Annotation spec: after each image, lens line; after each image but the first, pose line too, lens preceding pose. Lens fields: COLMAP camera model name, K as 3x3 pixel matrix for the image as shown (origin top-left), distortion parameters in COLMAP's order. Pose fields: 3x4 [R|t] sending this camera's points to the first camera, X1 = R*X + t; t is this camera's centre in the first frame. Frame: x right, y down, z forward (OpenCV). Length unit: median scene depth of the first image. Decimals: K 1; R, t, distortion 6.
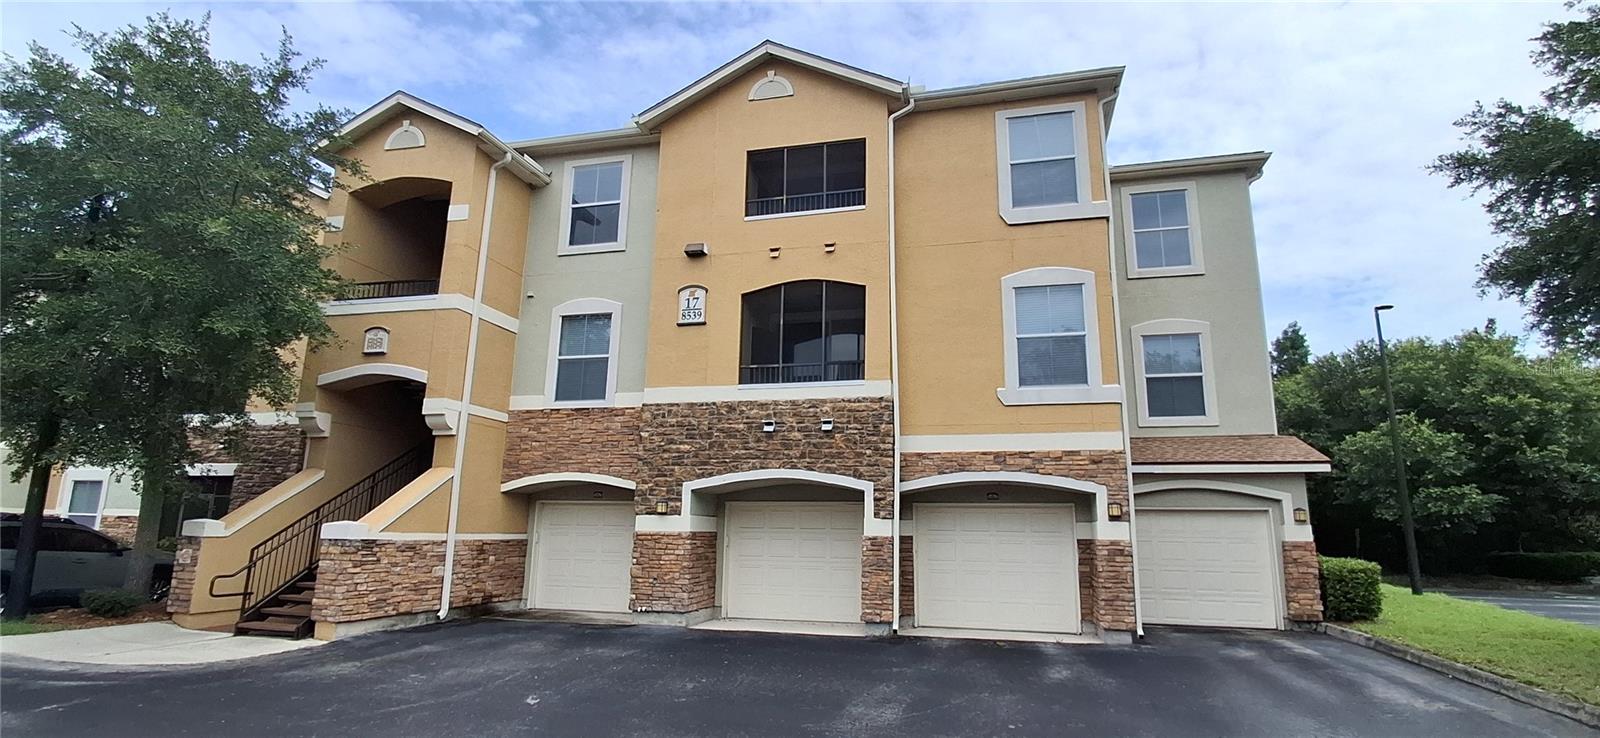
lens RADIAL K [[738.0, 0, 825.3], [0, 738.0, 377.7], [0, 0, 1]] dist [-0.007701, -0.002463]
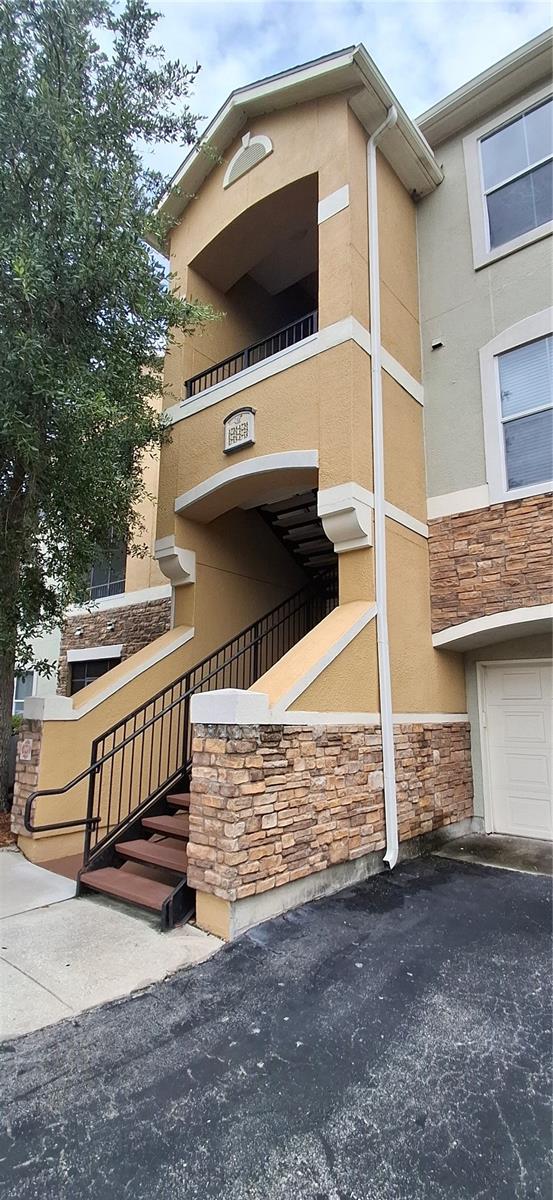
lens RADIAL K [[553.5, 0, 281.9], [0, 553.5, 598.9], [0, 0, 1]] dist [-0.007701, -0.002463]
pose [[0.895571, -0.095162, -0.434622, -0.393241], [0.095109, 0.995225, -0.021929, 0.127500], [0.434634, -0.021697, 0.900346, 0.590986]]
